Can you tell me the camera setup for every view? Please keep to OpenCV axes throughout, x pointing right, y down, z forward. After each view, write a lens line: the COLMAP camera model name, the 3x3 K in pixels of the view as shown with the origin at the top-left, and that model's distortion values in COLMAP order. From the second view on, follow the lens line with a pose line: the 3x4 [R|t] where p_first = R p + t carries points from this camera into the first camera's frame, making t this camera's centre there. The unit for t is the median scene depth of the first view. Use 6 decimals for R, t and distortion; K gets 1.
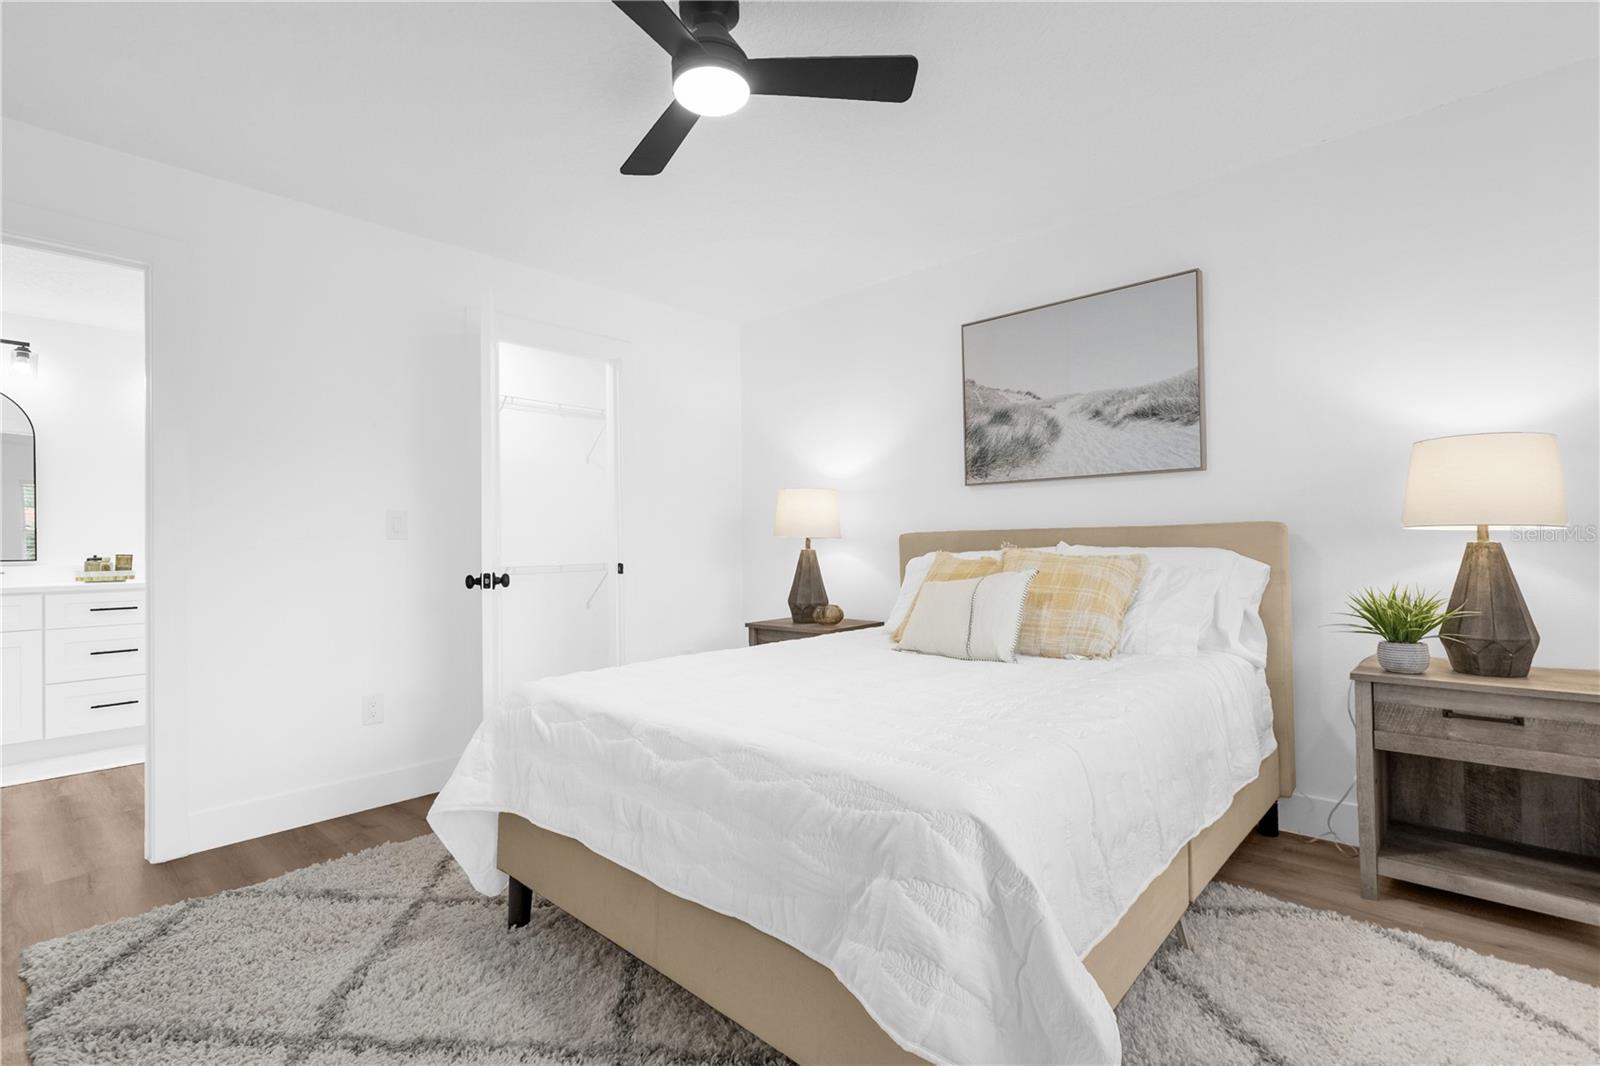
lens RADIAL K [[755.2, 0, 824.3], [0, 755.2, 528.4], [0, 0, 1]] dist [0.000424, -0.000213]
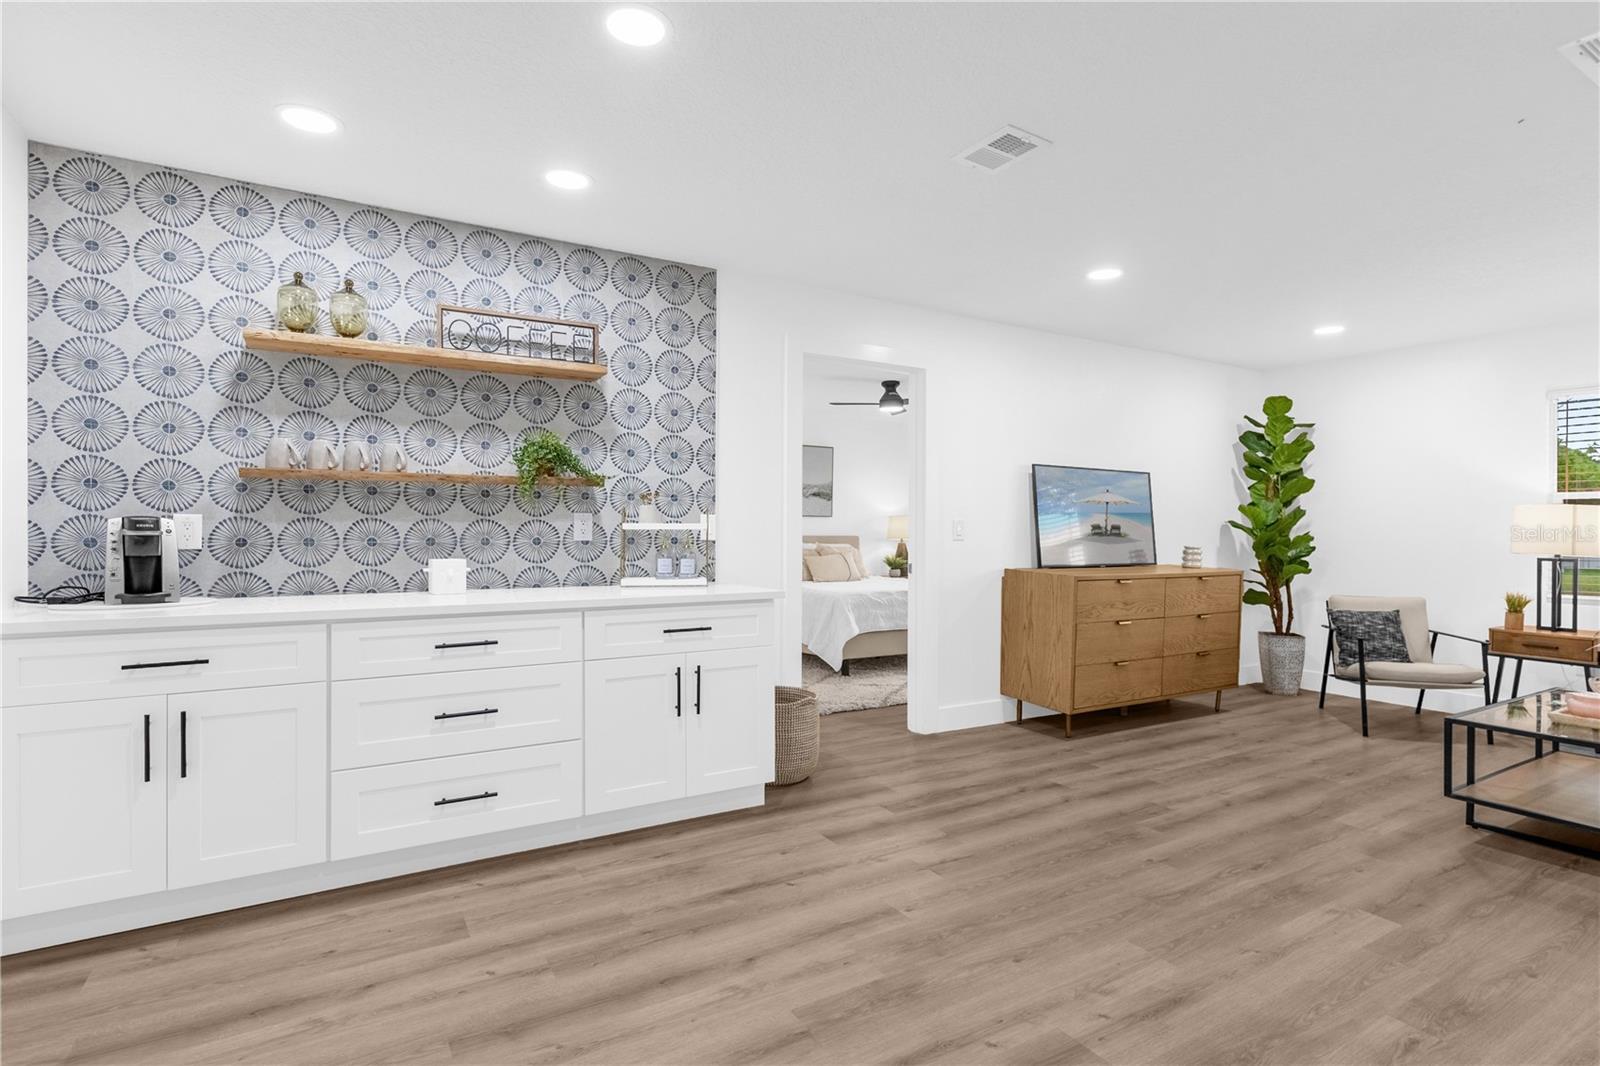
lens RADIAL K [[754.4, 0, 810.8], [0, 754.4, 527.8], [0, 0, 1]] dist [0.002295, -0.000744]
pose [[0.308485, 0.023704, 0.950934, -1.970420], [-0.028194, 0.999478, -0.015768, 0.010136], [-0.950811, -0.021946, 0.308992, 0.160942]]
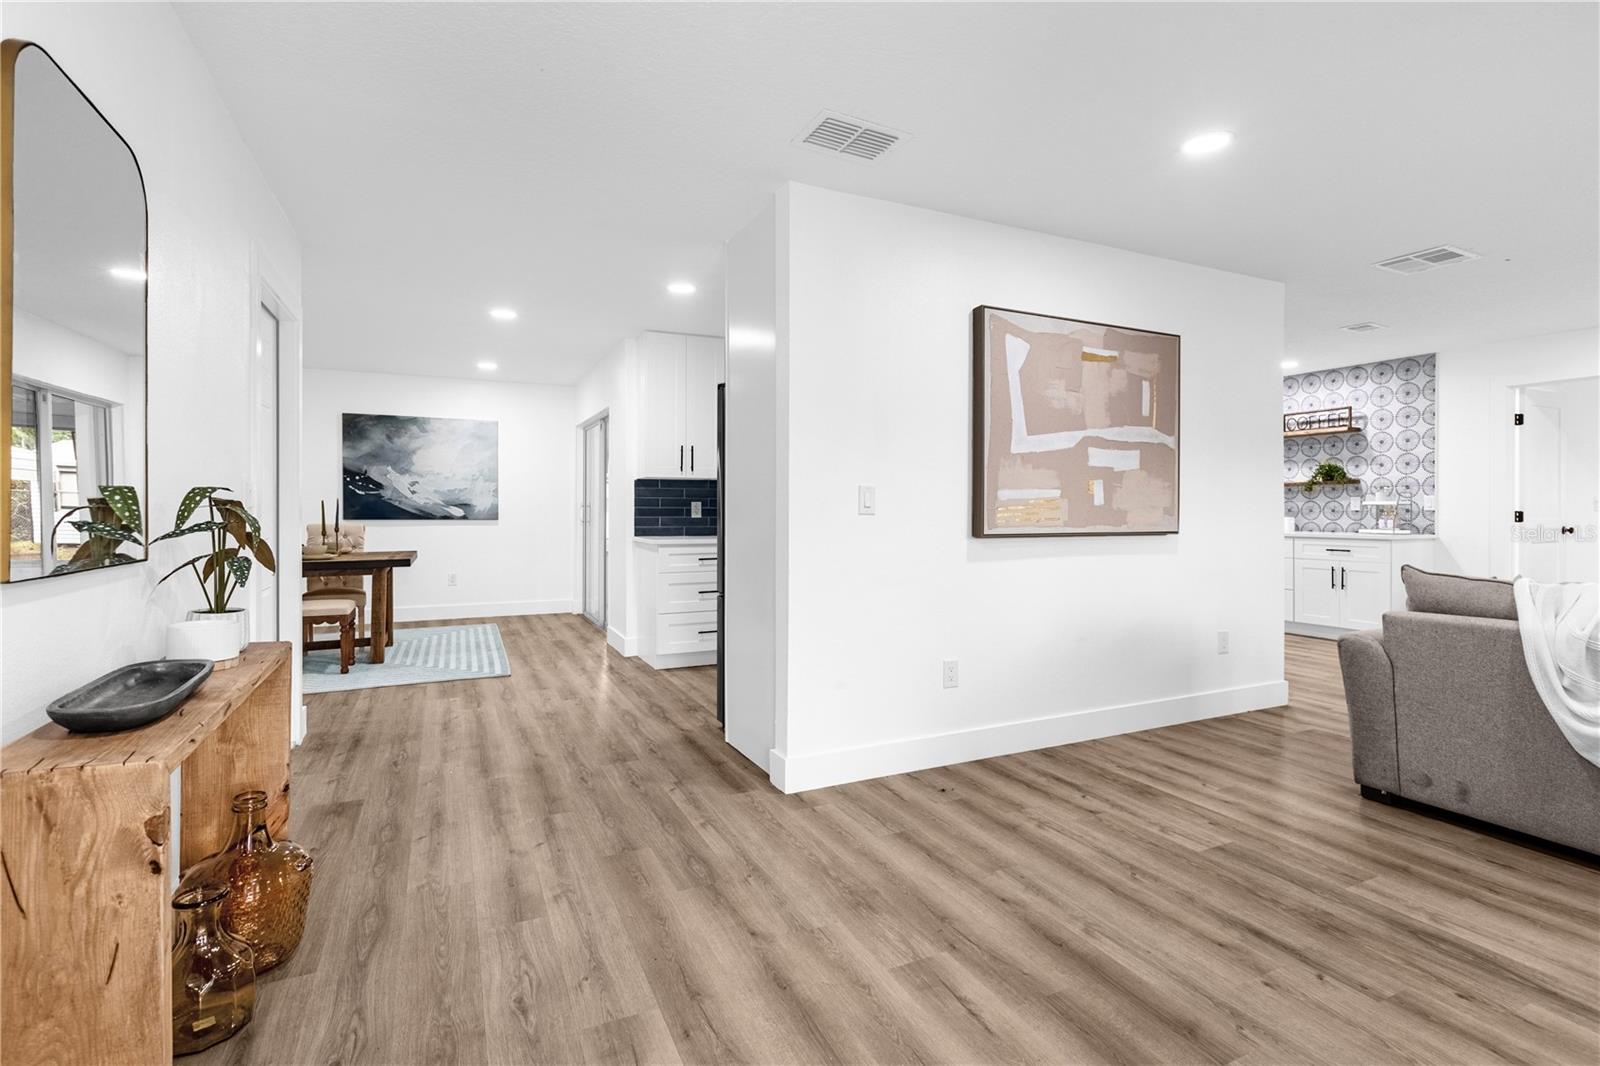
lens RADIAL K [[728.6, 0, 792.4], [0, 728.6, 515.3], [0, 0, 1]] dist [-0.002371, -0.000235]
pose [[0.910696, 0.022563, -0.412461, -1.673195], [-0.008294, 0.999305, 0.036354, -0.027345], [0.412994, -0.029686, 0.910250, -1.753833]]
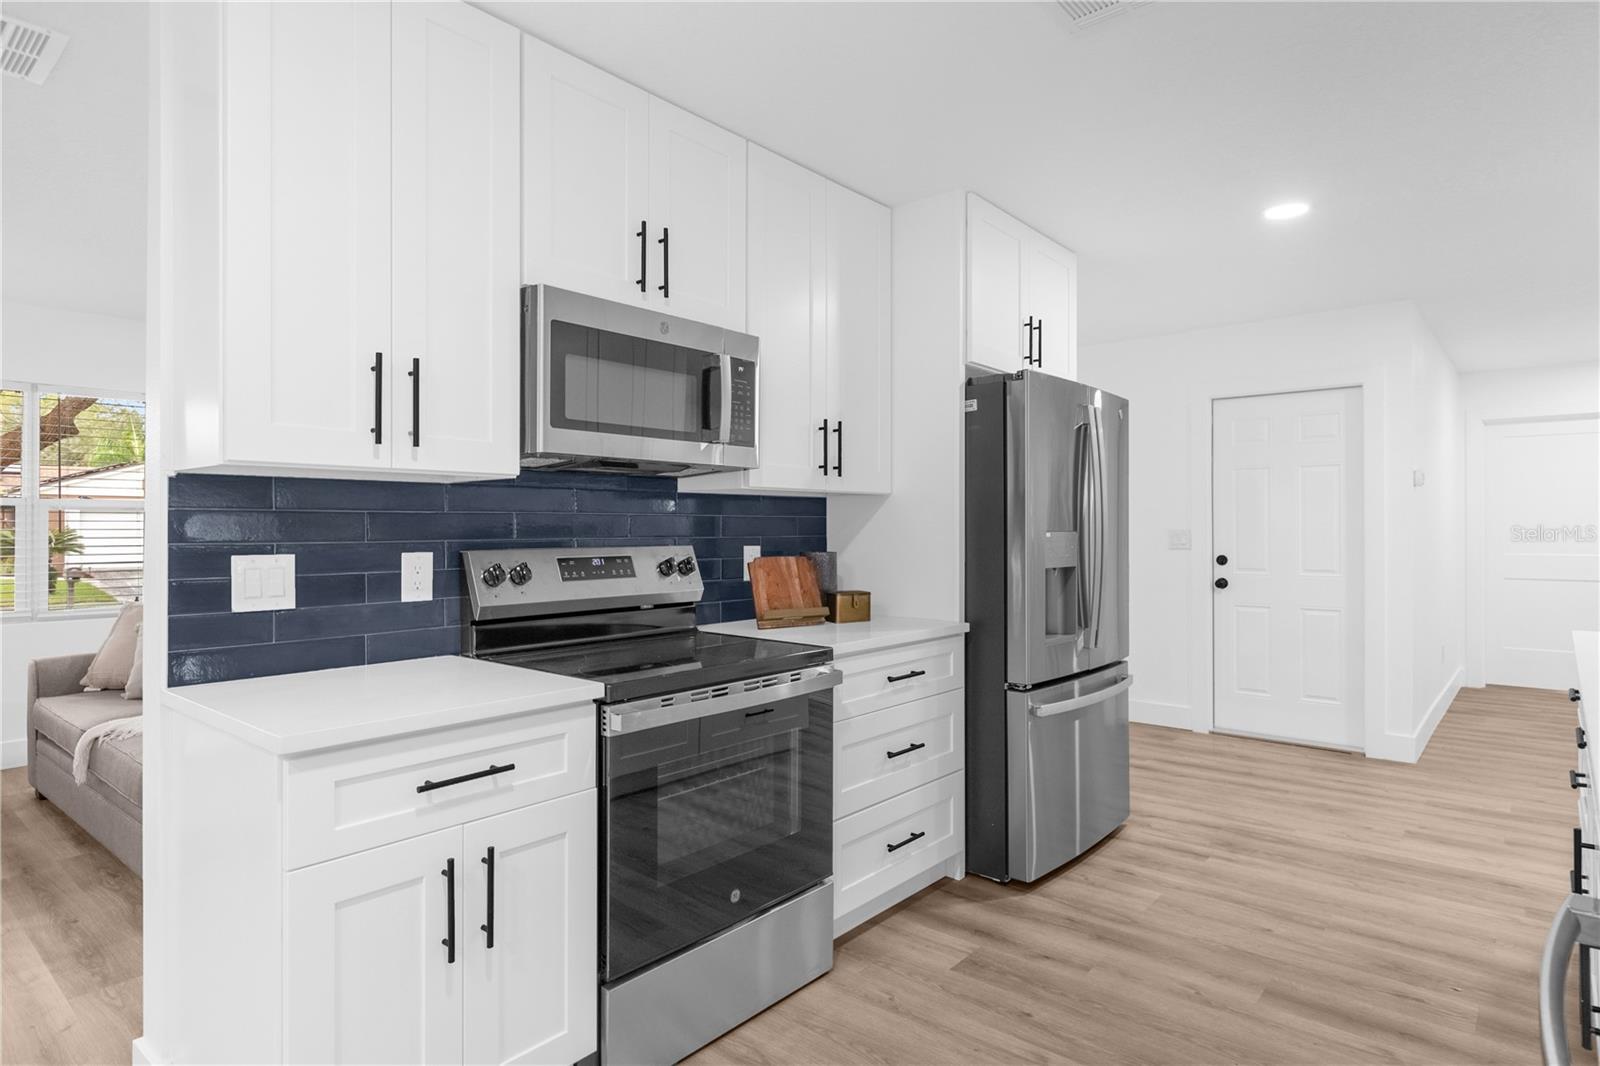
lens RADIAL K [[914.5, 0, 799.8], [0, 914.5, 525.5], [0, 0, 1]] dist [0.003898, -0.003357]
pose [[-0.999752, 0.019479, -0.010751, -1.825313], [0.019739, 0.999503, -0.024586, -0.009479], [0.010267, -0.024792, -0.999640, 0.392523]]
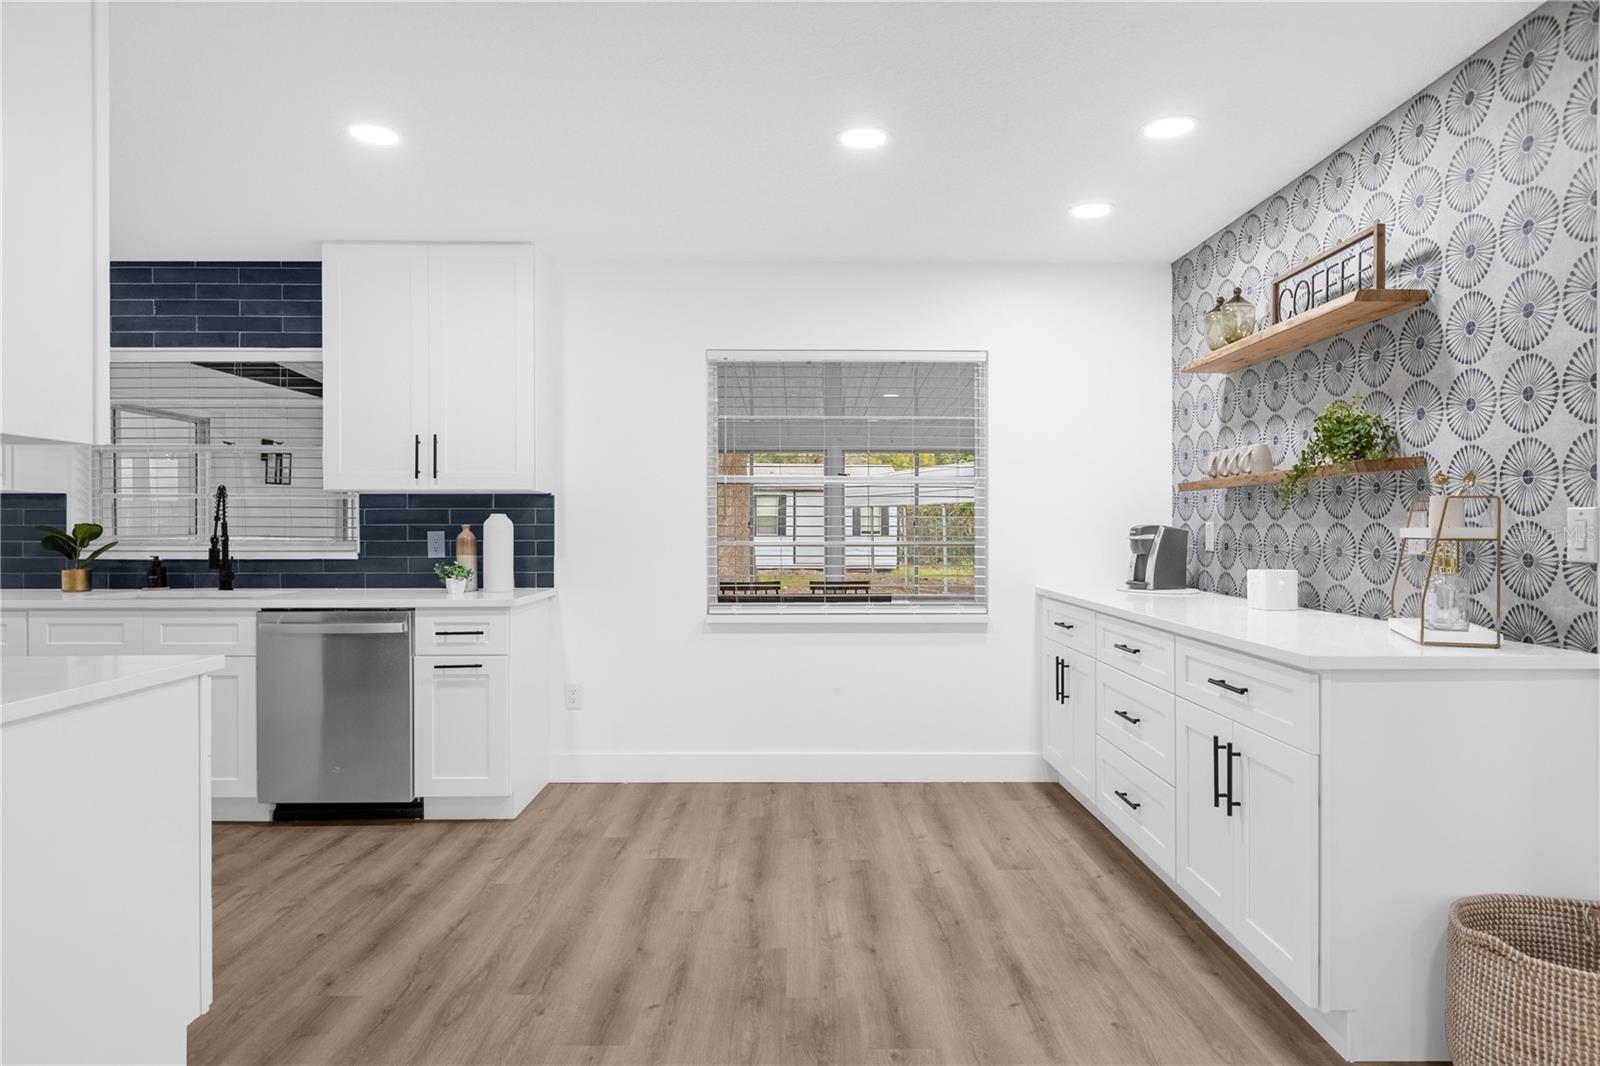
lens RADIAL K [[917.8, 0, 751.6], [0, 917.8, 535.9], [0, 0, 1]] dist [0.000935, -0.002224]
pose [[0.652783, 0.026285, -0.757089, -0.837795], [0.002881, 0.999305, 0.037178, -0.028522], [0.757540, -0.026450, 0.652253, -0.198347]]
